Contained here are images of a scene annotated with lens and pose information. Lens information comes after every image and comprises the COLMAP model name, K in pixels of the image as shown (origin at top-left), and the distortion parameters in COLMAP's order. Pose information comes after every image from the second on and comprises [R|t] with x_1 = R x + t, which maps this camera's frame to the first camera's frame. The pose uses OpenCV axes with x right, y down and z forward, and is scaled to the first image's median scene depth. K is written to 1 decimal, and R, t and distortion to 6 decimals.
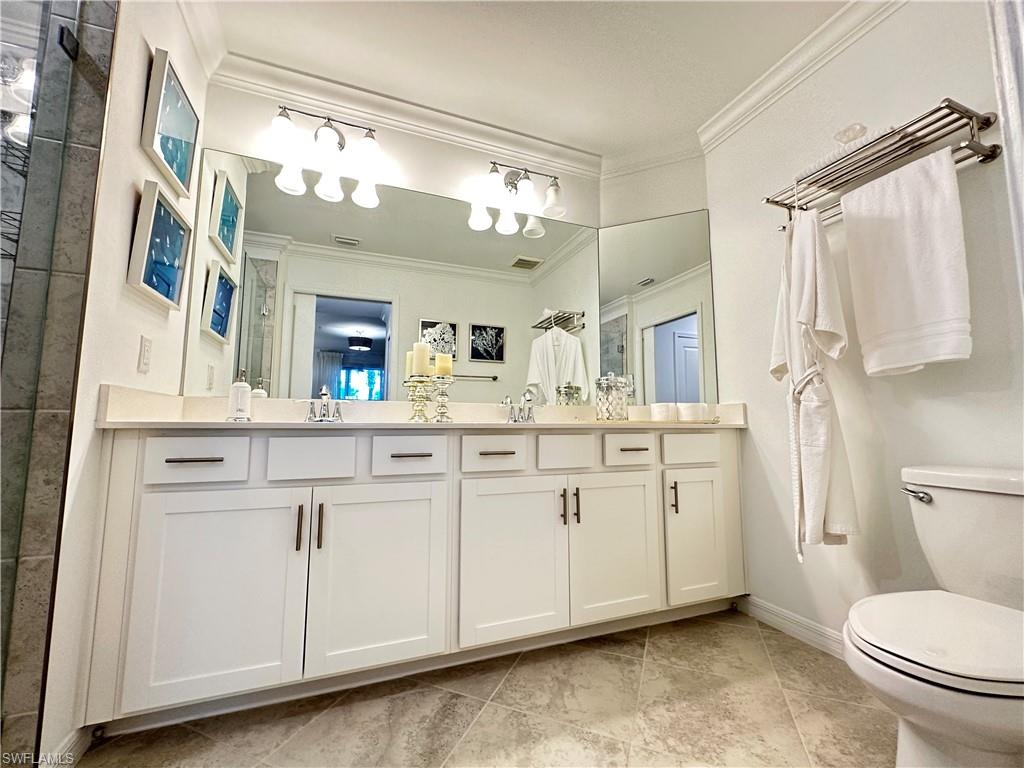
lens RADIAL K [[410.4, 0, 508.6], [0, 410.4, 384.8], [0, 0, 1]] dist [-0.002746, 0.000247]
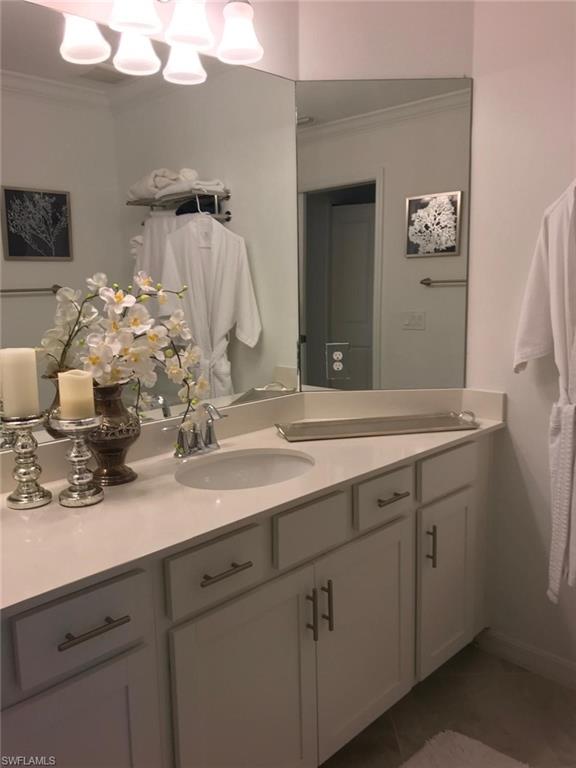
lens RADIAL K [[633.0, 0, 289.1], [0, 633.0, 381.6], [0, 0, 1]] dist [0.039040, 0.002113]
pose [[0.915973, -0.085583, 0.392006, -0.230365], [-0.014120, 0.969507, 0.244657, -0.267655], [-0.400991, -0.229635, 0.886834, 0.179665]]
